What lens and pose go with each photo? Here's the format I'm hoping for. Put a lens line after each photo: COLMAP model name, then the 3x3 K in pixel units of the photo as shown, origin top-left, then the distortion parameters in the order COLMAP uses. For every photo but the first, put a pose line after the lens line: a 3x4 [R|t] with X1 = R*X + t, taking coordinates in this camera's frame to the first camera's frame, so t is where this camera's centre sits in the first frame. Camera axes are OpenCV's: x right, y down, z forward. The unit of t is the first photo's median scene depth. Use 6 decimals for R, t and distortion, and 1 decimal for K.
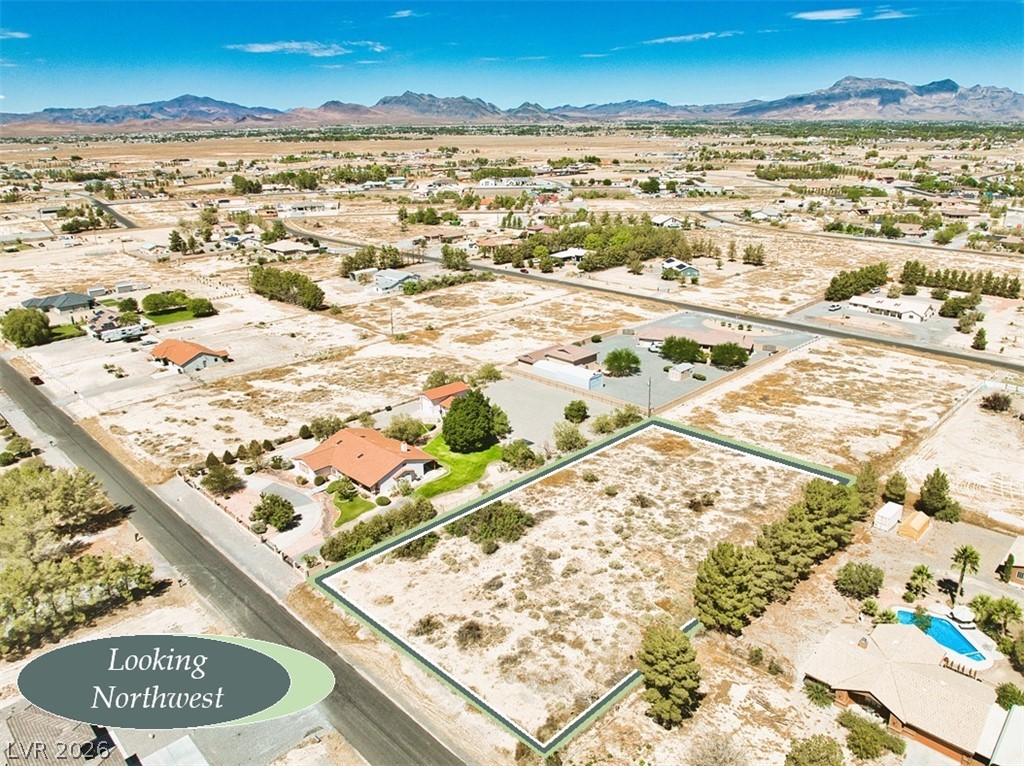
lens RADIAL K [[751.8, 0, 522.4], [0, 751.8, 389.0], [0, 0, 1]] dist [-0.034044, -0.009132]
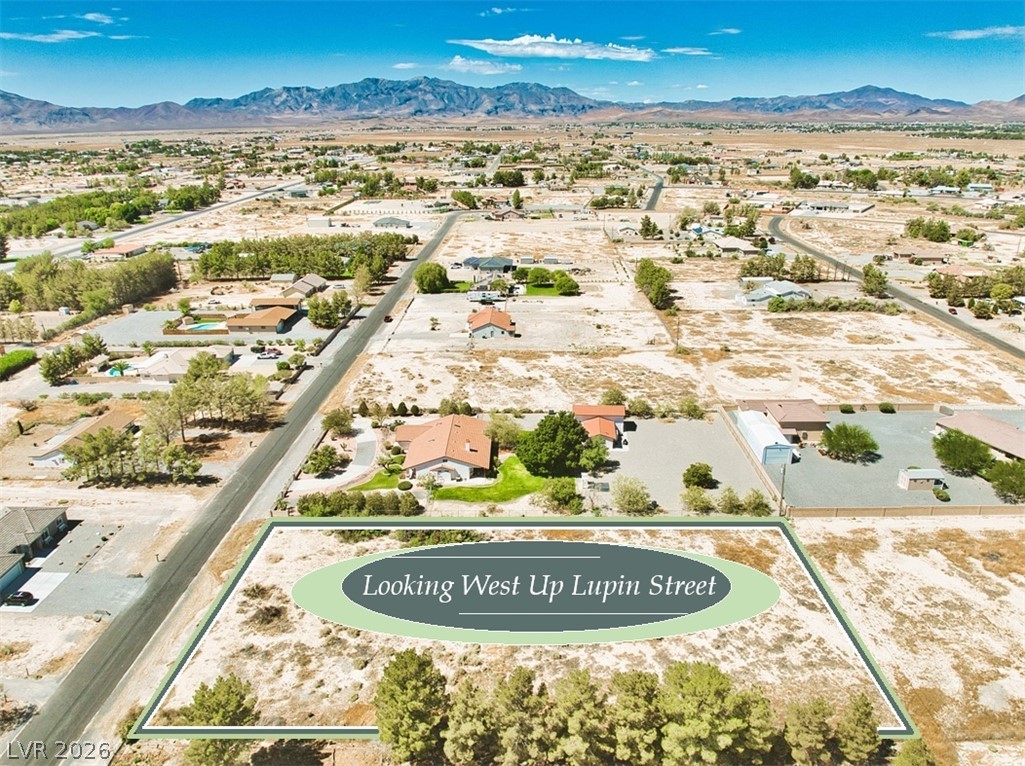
lens RADIAL K [[752.6, 0, 512.2], [0, 752.6, 398.3], [0, 0, 1]] dist [-0.034044, -0.009132]
pose [[0.687196, 0.256891, -0.679535, 0.404258], [-0.242208, 0.962890, 0.119072, -0.086697], [0.684906, 0.082763, 0.723915, 0.233053]]
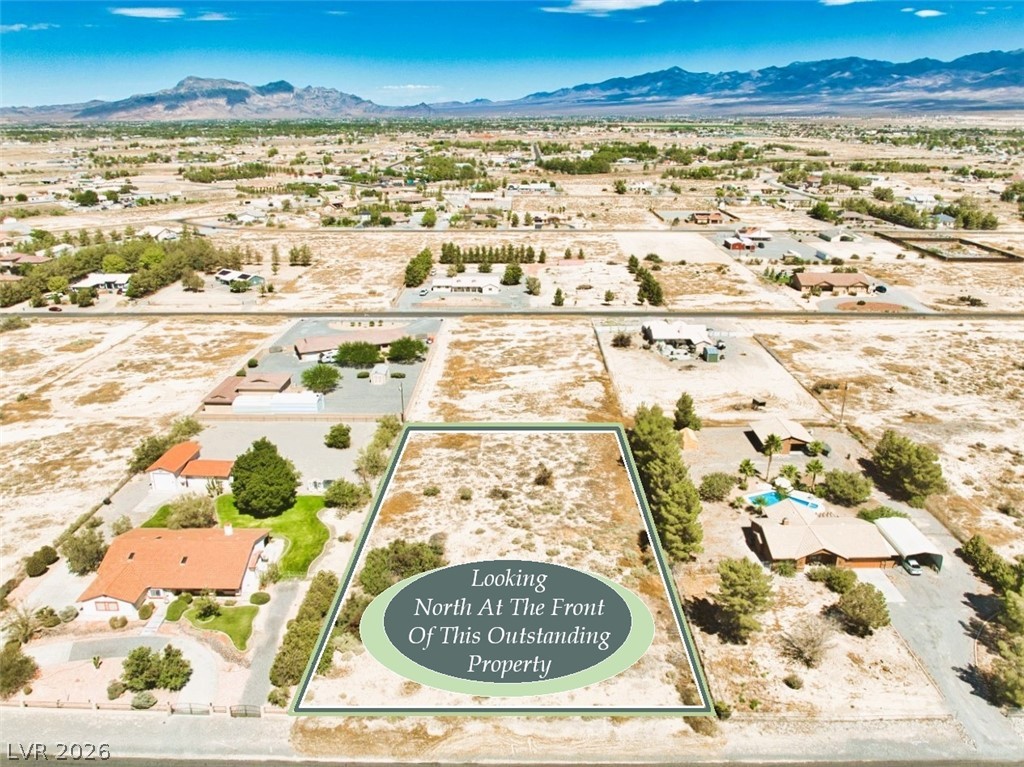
lens RADIAL K [[751.8, 0, 519.2], [0, 751.8, 389.2], [0, 0, 1]] dist [-0.034044, -0.009132]
pose [[0.717430, -0.230173, 0.657507, -0.315343], [0.229950, 0.969182, 0.088375, -0.049782], [-0.657585, 0.087791, 0.748248, 0.139631]]
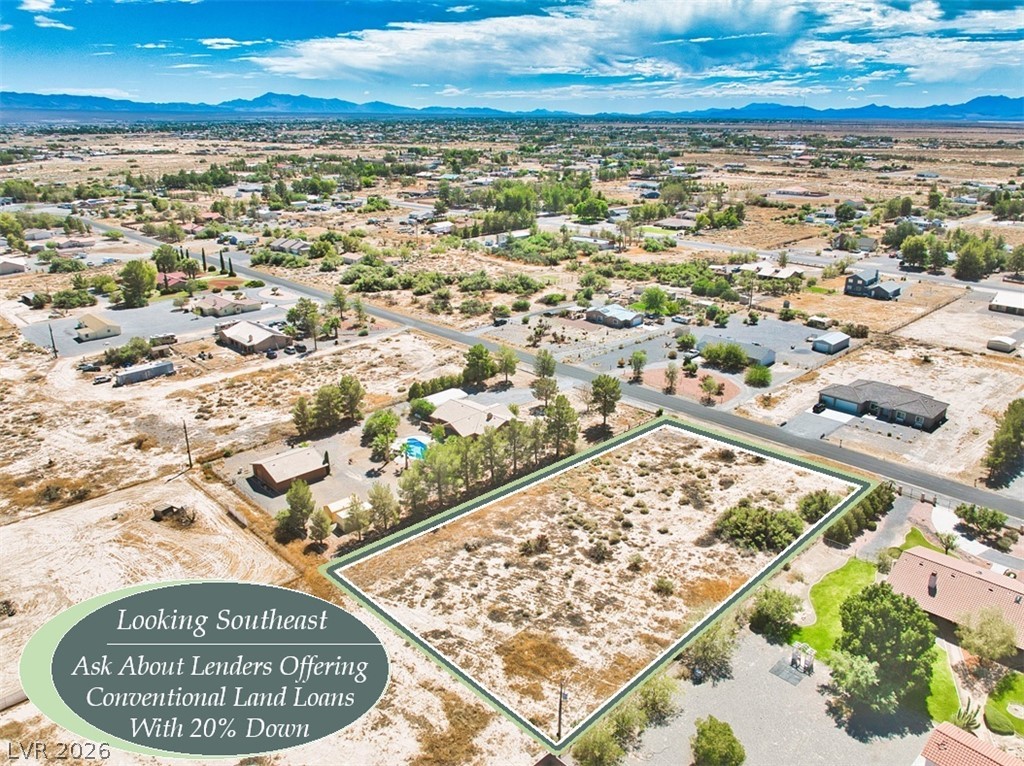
lens RADIAL K [[751.8, 0, 514.7], [0, 751.8, 387.6], [0, 0, 1]] dist [-0.034044, -0.009132]
pose [[-0.999525, 0.005972, 0.030241, 0.157794], [0.023913, 0.769293, 0.638449, -0.383462], [-0.019451, 0.638868, -0.769070, 1.061264]]
